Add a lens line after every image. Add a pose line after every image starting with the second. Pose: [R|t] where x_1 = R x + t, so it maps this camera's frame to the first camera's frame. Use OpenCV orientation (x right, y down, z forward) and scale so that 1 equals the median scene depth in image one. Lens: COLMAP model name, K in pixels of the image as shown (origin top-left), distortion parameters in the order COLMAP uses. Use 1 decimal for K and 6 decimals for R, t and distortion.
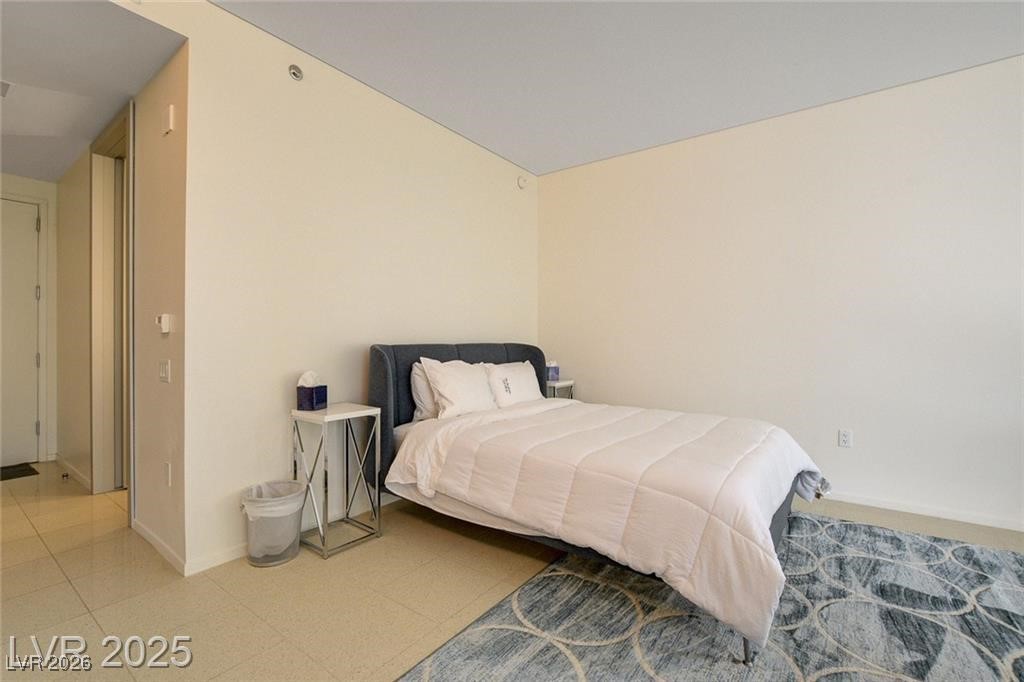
lens RADIAL K [[451.6, 0, 512.9], [0, 451.6, 340.3], [0, 0, 1]] dist [-0.024029, 0.007323]
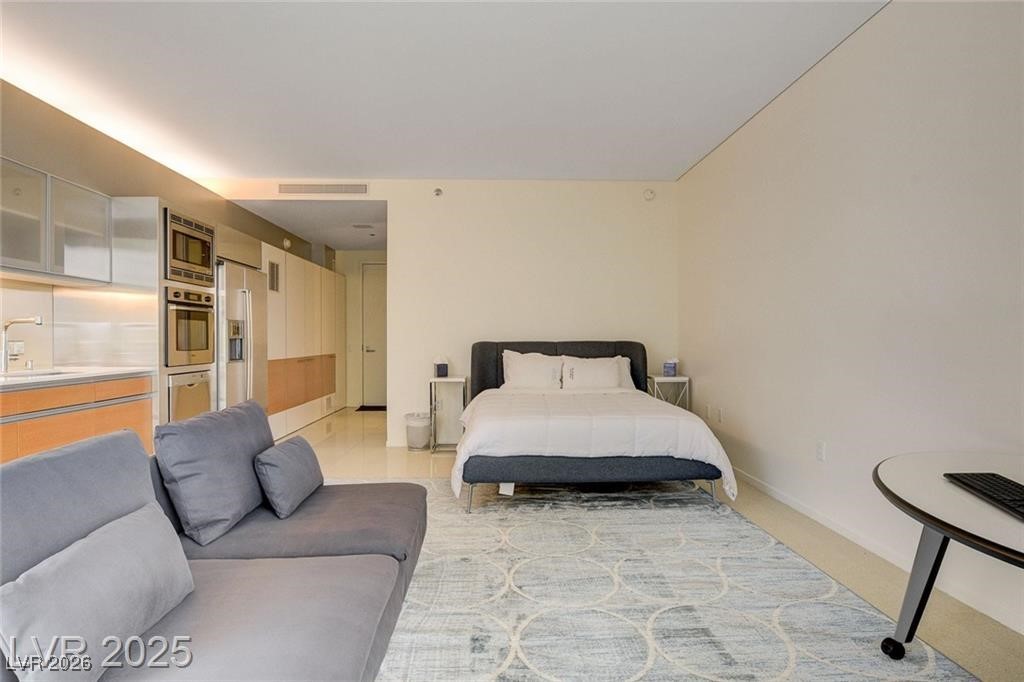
lens RADIAL K [[534.7, 0, 493.6], [0, 534.7, 344.4], [0, 0, 1]] dist [0.000399, -0.000044]
pose [[0.617679, 0.002293, -0.786427, 1.165210], [0.002899, 0.999982, 0.005192, 0.009193], [0.786425, -0.005487, 0.617661, -0.146406]]
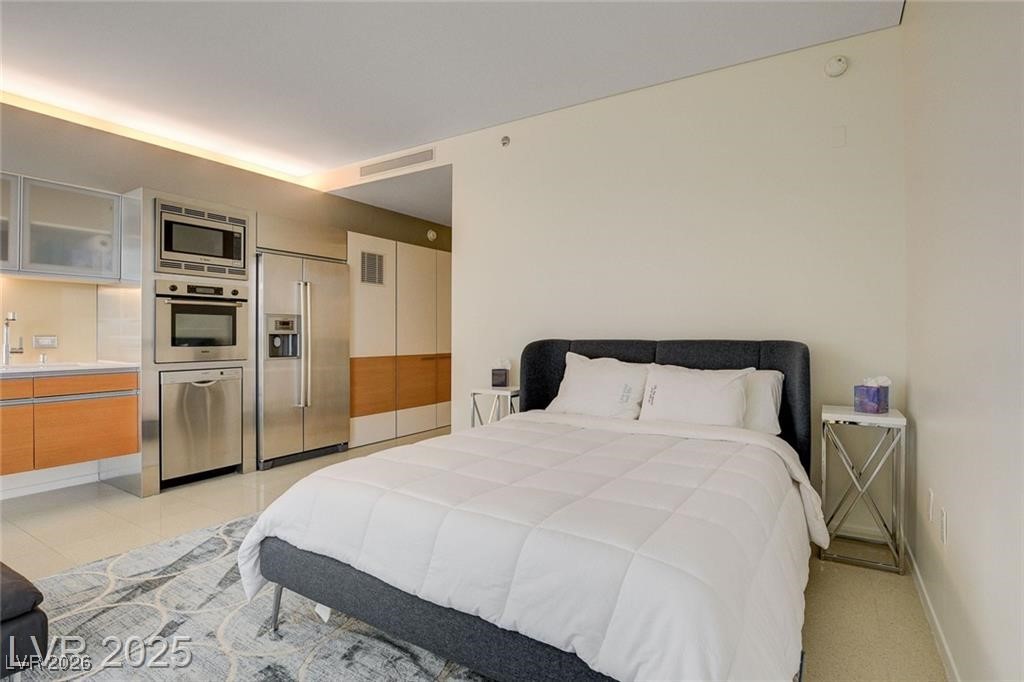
lens RADIAL K [[499.3, 0, 512.0], [0, 499.3, 341.0], [0, 0, 1]] dist [-0.012206, -0.000073]
pose [[0.099112, 0.008188, -0.995043, 0.890557], [-0.004055, 0.999961, 0.007825, 0.003787], [0.995068, 0.003260, 0.099142, 0.739929]]
